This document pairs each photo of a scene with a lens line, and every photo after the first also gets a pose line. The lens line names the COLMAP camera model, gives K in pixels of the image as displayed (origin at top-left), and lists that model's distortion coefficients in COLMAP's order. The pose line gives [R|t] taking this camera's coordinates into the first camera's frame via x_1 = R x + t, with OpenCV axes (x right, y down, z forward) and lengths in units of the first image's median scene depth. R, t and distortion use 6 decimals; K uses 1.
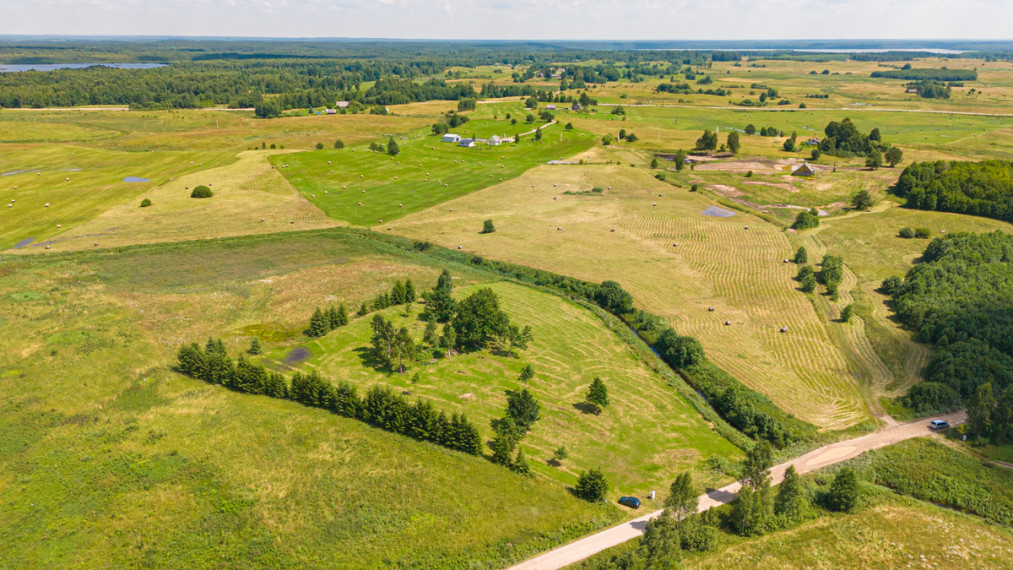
lens RADIAL K [[743.6, 0, 504.6], [0, 743.6, 286.3], [0, 0, 1]] dist [0.071516, -0.068632]
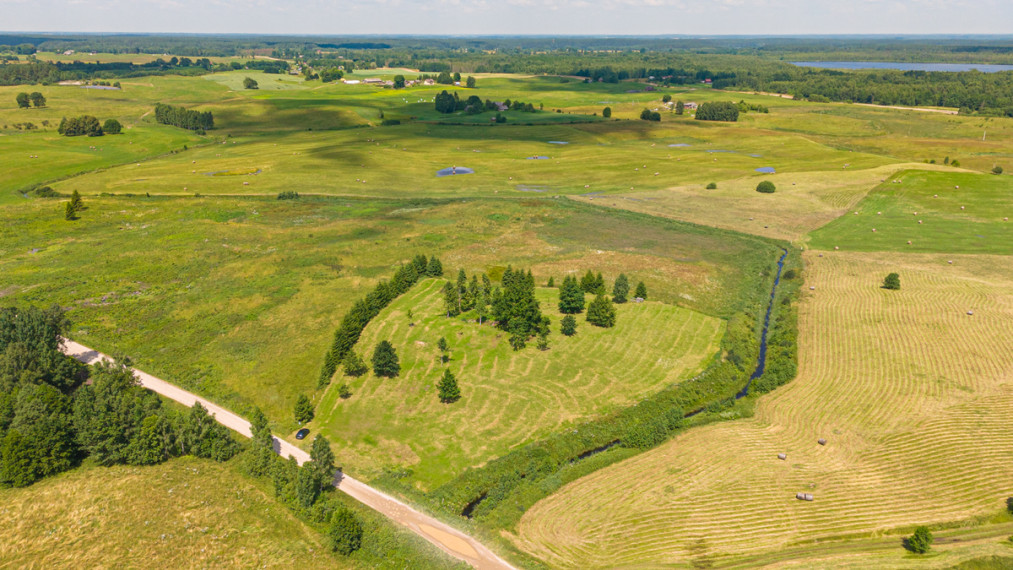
lens RADIAL K [[743.6, 0, 505.7], [0, 743.6, 285.9], [0, 0, 1]] dist [0.071516, -0.068632]
pose [[0.367599, 0.295083, -0.881928, 0.532569], [-0.295003, 0.936348, 0.190330, -0.107927], [0.881955, 0.190206, 0.431251, 0.301211]]
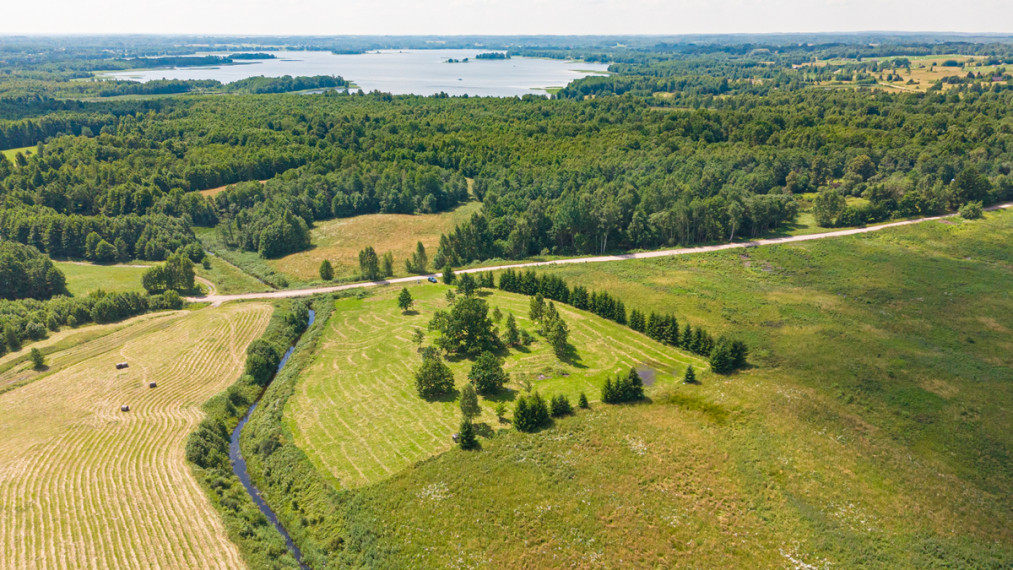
lens RADIAL K [[743.6, 0, 506.6], [0, 743.6, 283.3], [0, 0, 1]] dist [0.071516, -0.068632]
pose [[-0.978147, -0.069045, 0.196117, -0.171139], [0.062336, 0.802473, 0.593423, -0.357155], [-0.198351, 0.592680, -0.780632, 1.040489]]
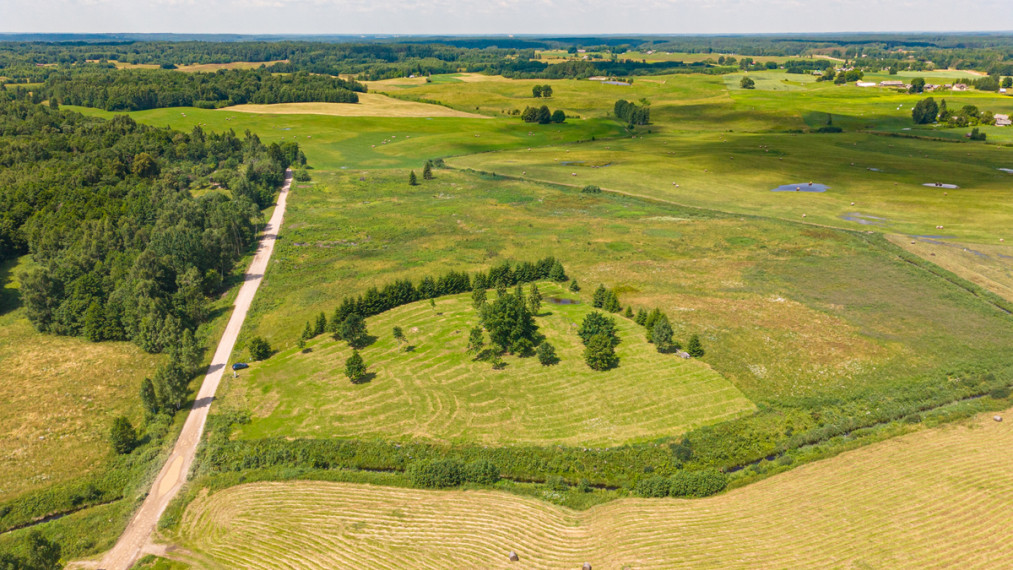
lens RADIAL K [[743.6, 0, 506.1], [0, 743.6, 285.9], [0, 0, 1]] dist [0.071516, -0.068632]
pose [[-0.353858, 0.297415, -0.886752, 0.509202], [-0.294679, 0.864356, 0.407495, -0.244524], [0.887665, 0.405502, -0.218217, 0.711333]]
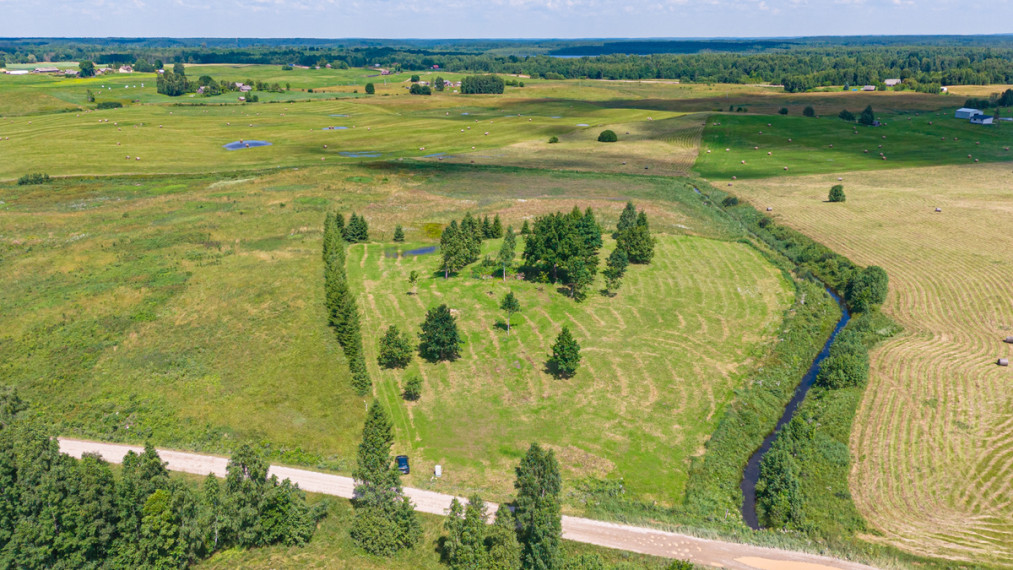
lens RADIAL K [[743.6, 0, 506.0], [0, 743.6, 284.7], [0, 0, 1]] dist [0.071516, -0.068632]
pose [[0.702921, 0.217547, -0.677182, 0.280593], [-0.219689, 0.971930, 0.084197, 0.018433], [0.676490, 0.089585, 0.730982, 0.224447]]
